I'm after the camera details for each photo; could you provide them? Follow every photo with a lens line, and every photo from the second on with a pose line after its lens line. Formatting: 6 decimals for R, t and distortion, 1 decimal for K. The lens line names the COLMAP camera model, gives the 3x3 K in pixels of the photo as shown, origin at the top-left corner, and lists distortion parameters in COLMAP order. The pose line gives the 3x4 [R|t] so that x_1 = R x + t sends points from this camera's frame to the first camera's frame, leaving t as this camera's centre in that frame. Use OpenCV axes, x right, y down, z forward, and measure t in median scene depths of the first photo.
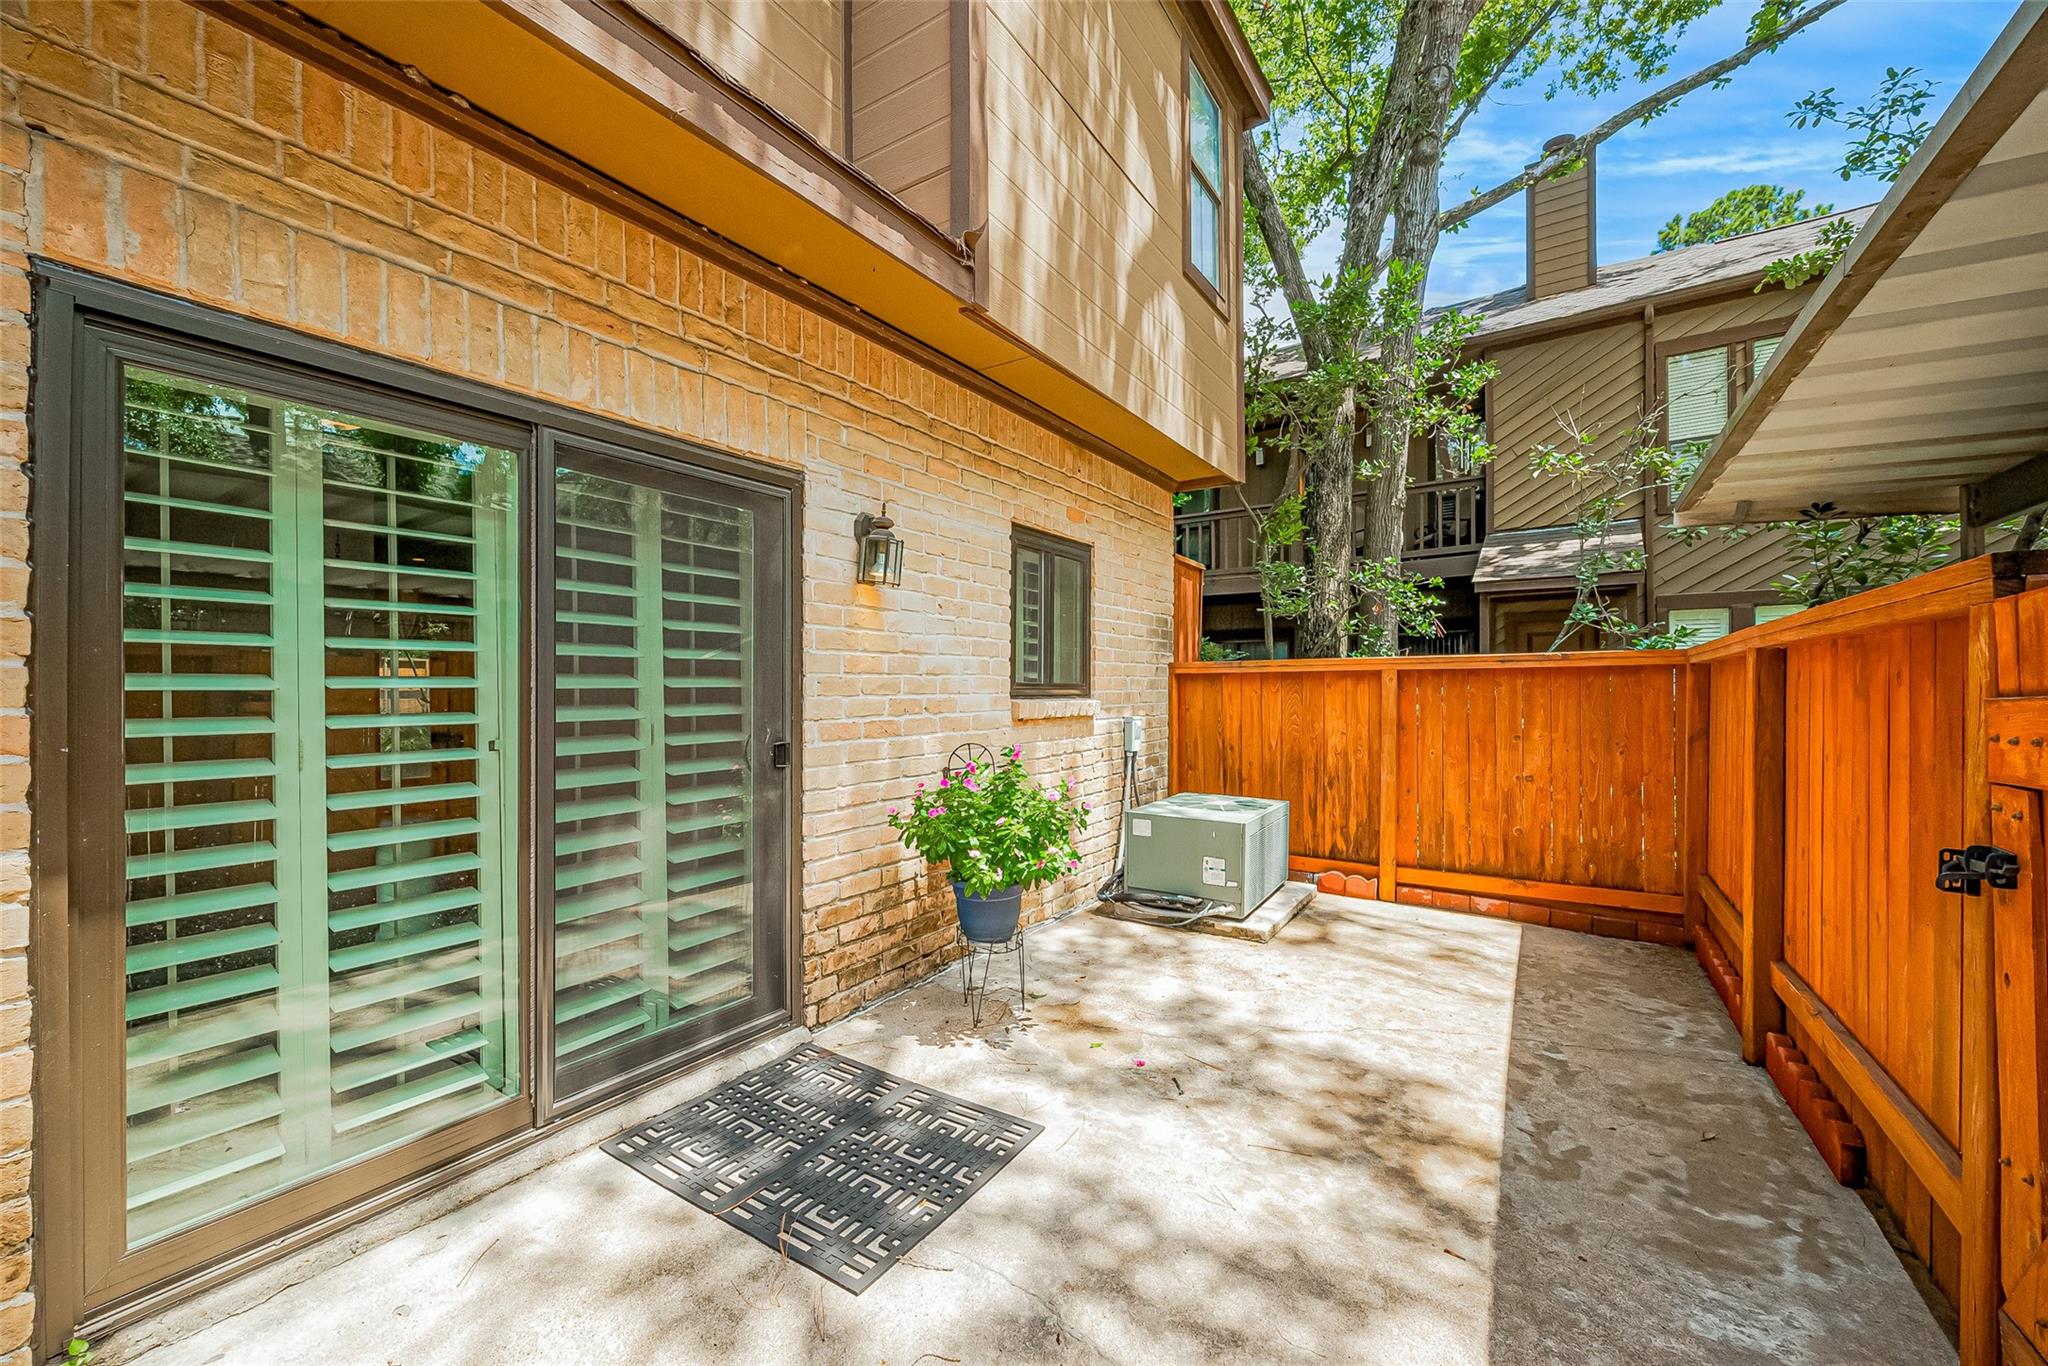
lens RADIAL K [[814.6, 0, 1017.2], [0, 814.6, 683.3], [0, 0, 1]] dist [-0.006103, -0.000660]
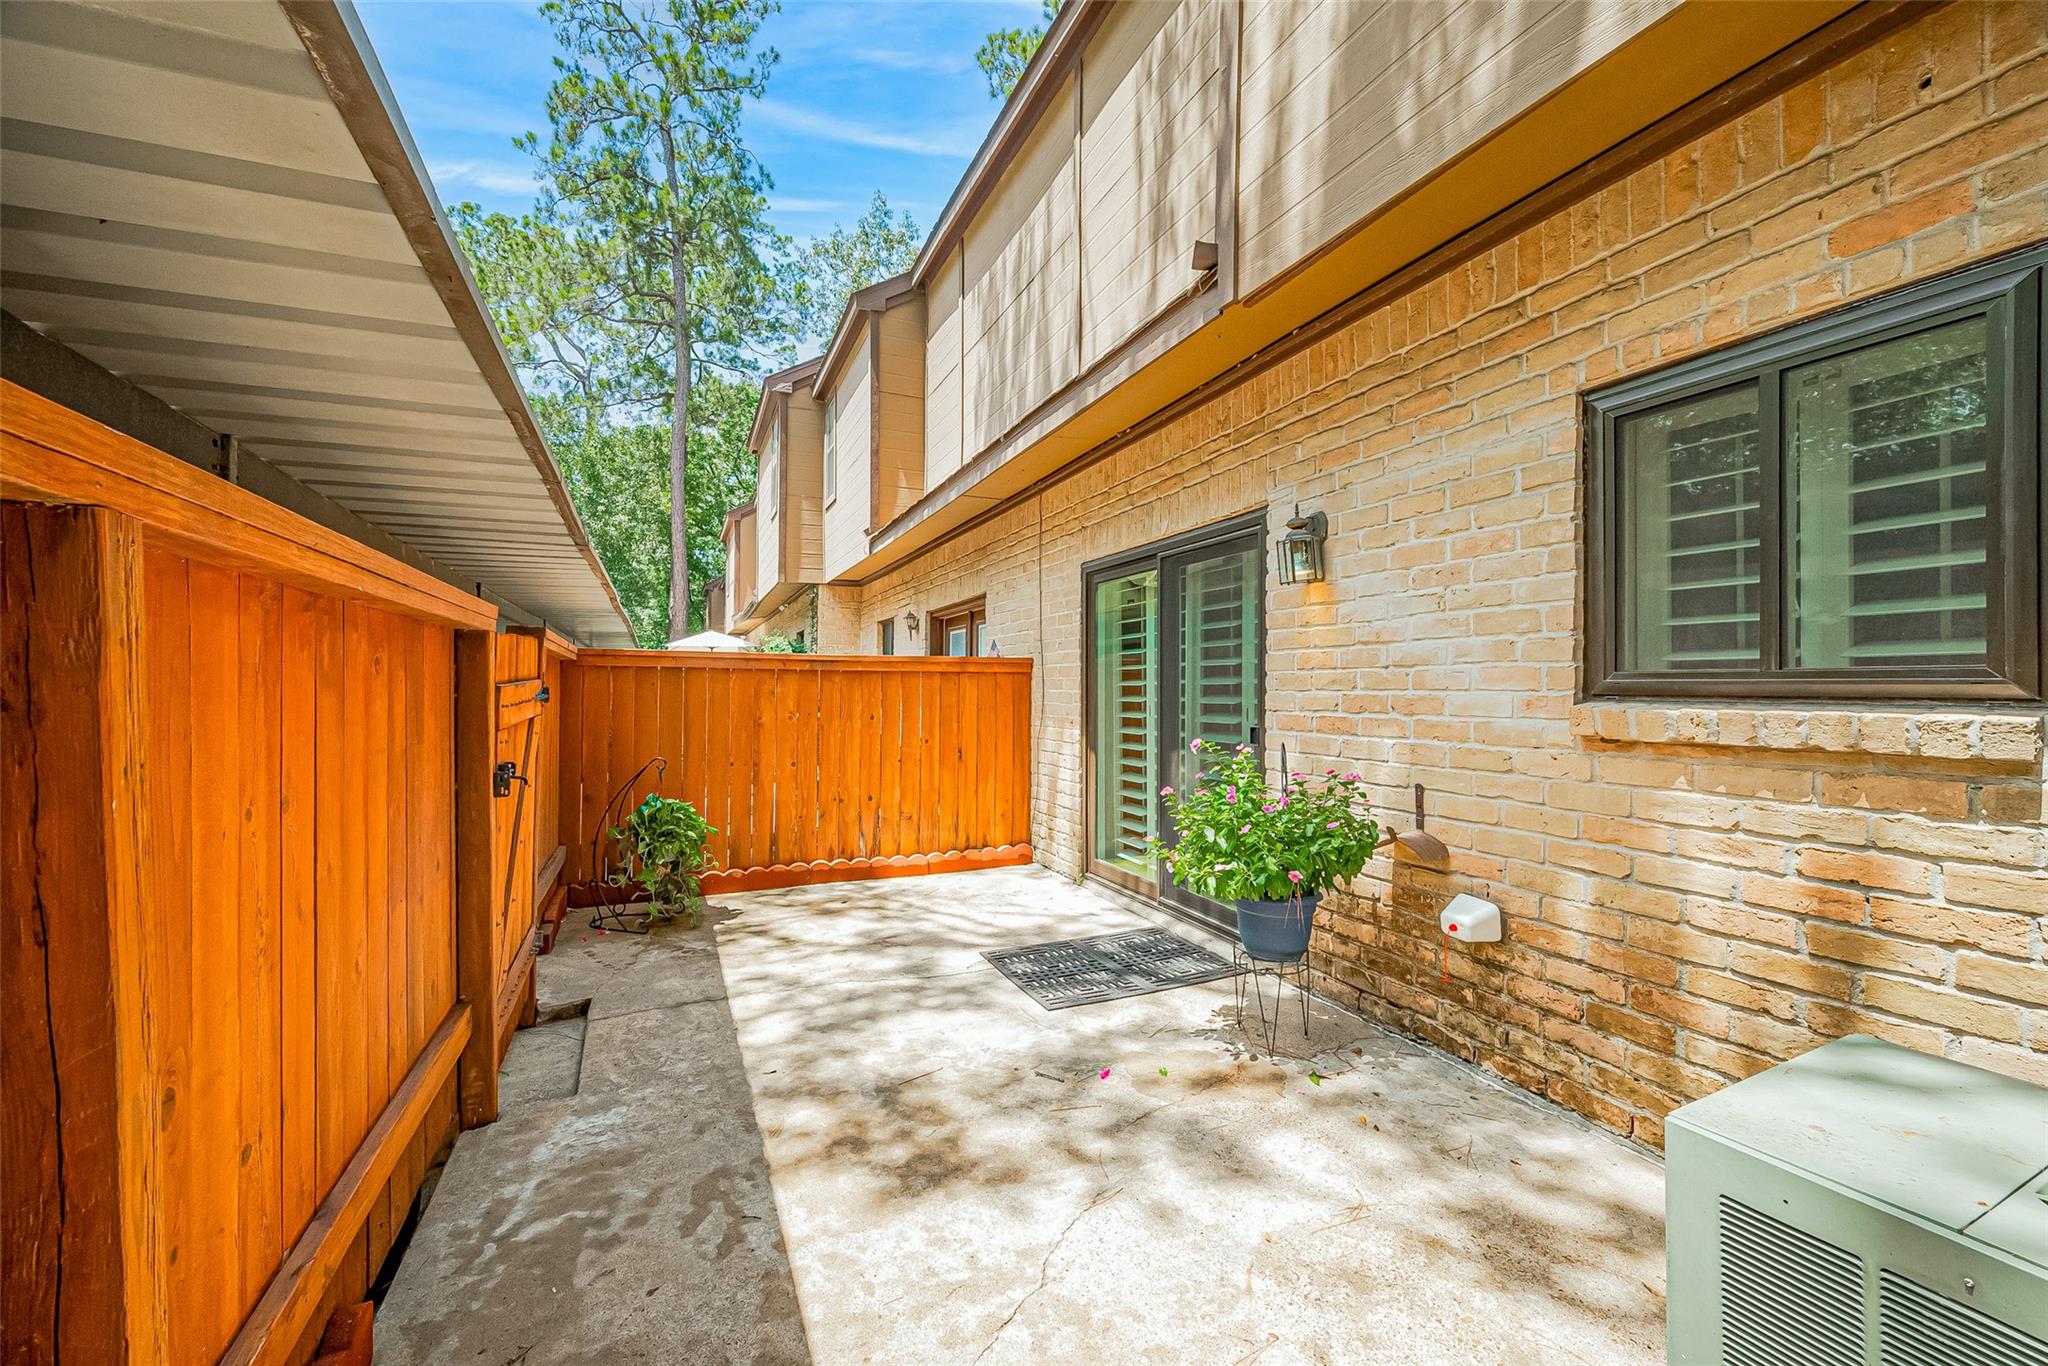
lens RADIAL K [[814.6, 0, 1044.8], [0, 814.6, 690.6], [0, 0, 1]] dist [-0.006103, -0.000660]
pose [[-0.535012, 0.001135, -0.844844, 1.026057], [0.001627, 0.999999, 0.000313, 0.016809], [0.844843, -0.001207, -0.535013, 1.490570]]
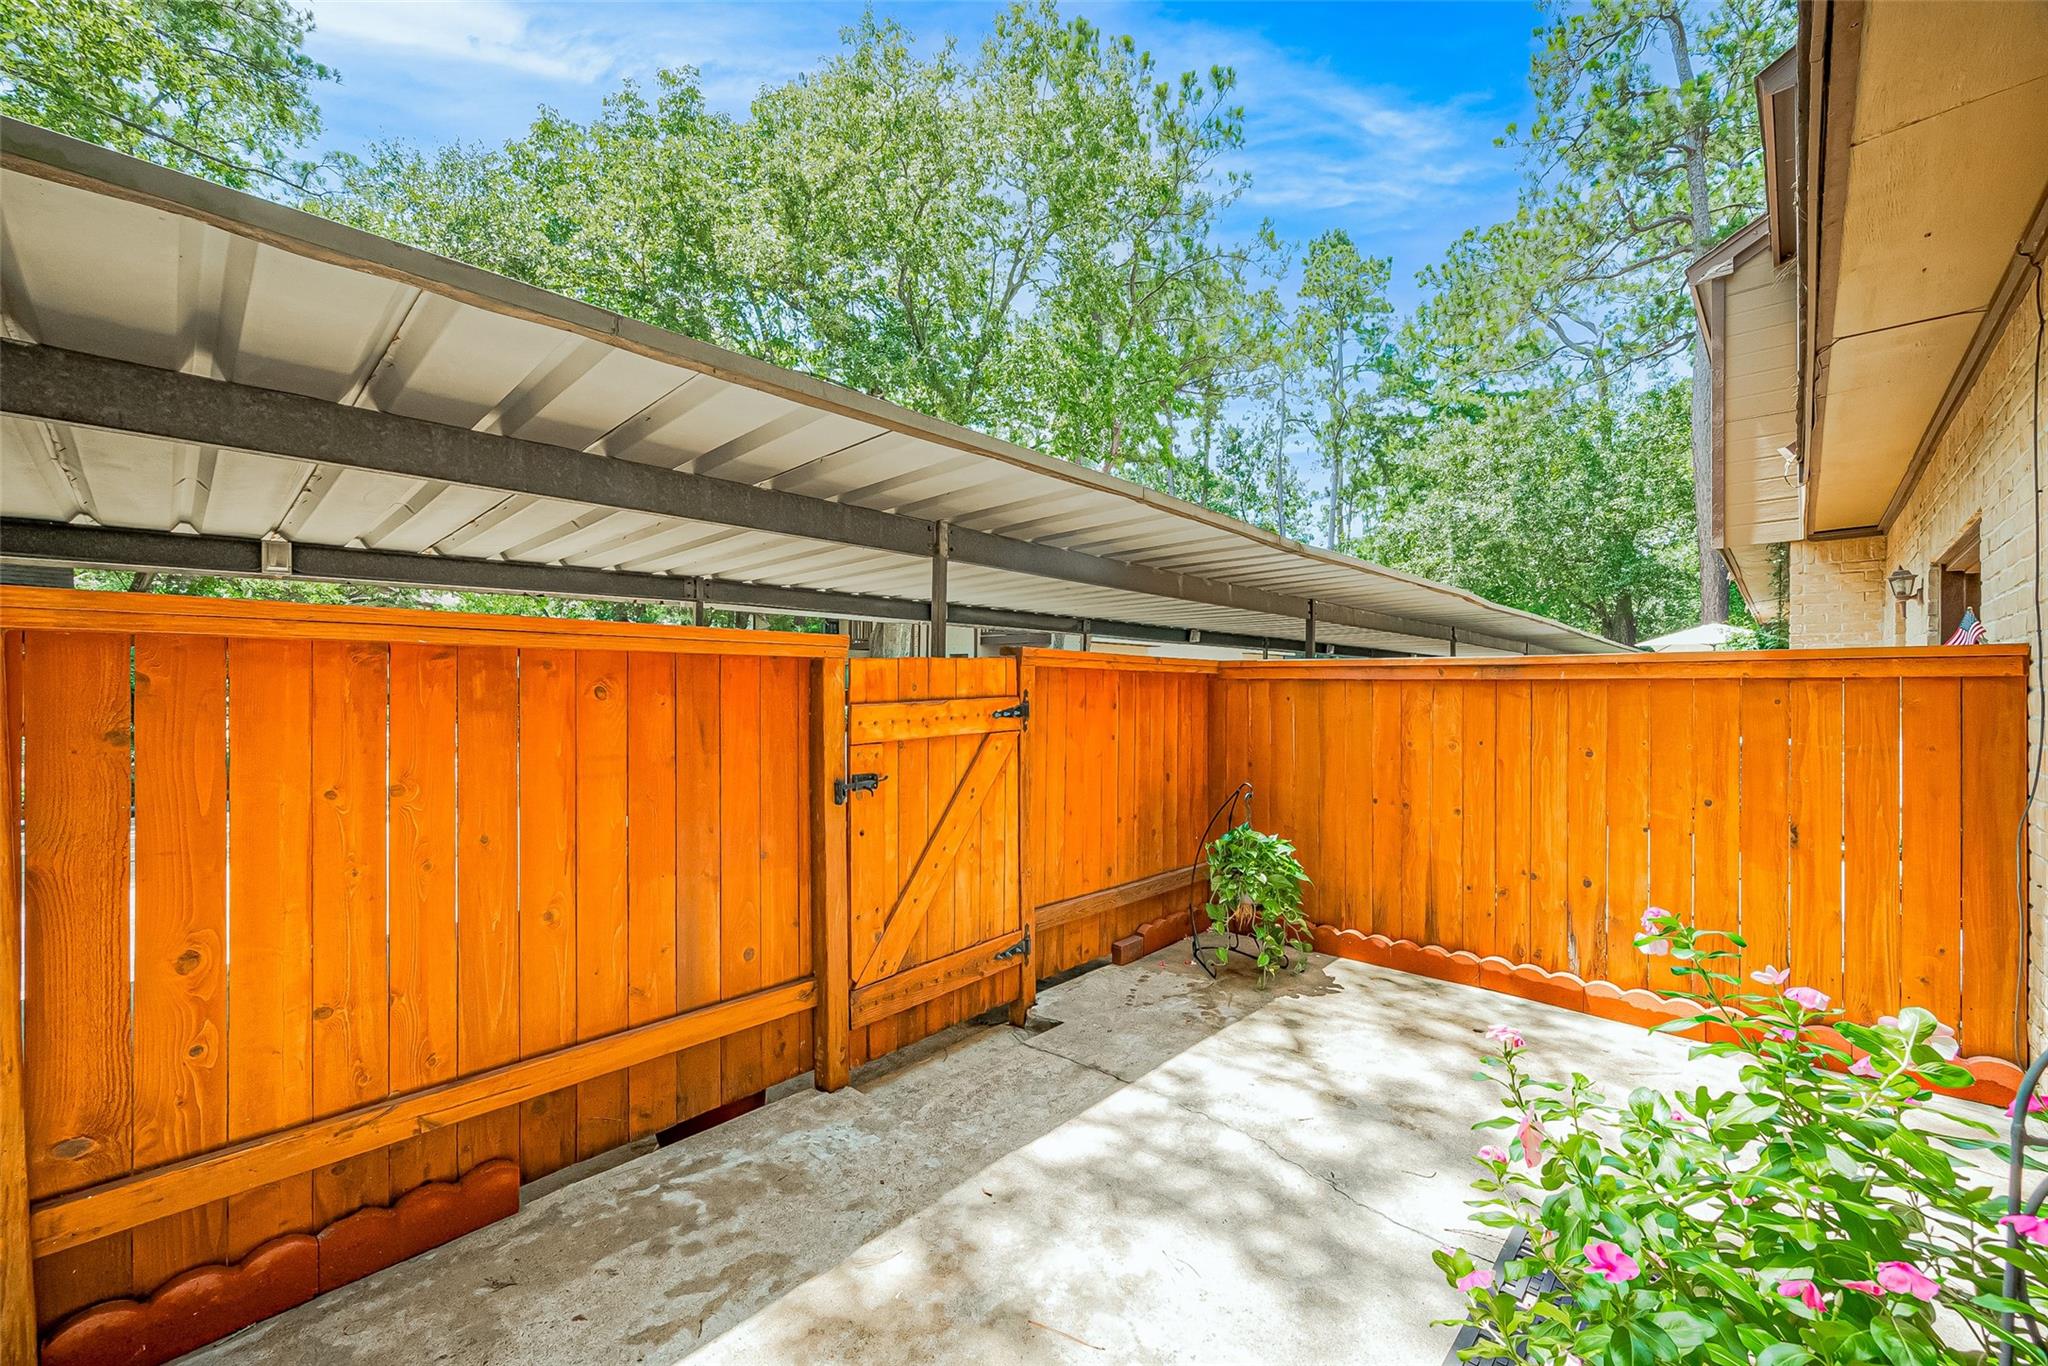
lens RADIAL K [[814.6, 0, 1016.6], [0, 814.6, 695.1], [0, 0, 1]] dist [-0.006103, -0.000660]
pose [[-0.982716, -0.003006, 0.185096, 0.186326], [-0.002992, 0.999995, 0.000355, -0.006479], [-0.185097, -0.000204, -0.982720, 1.455243]]
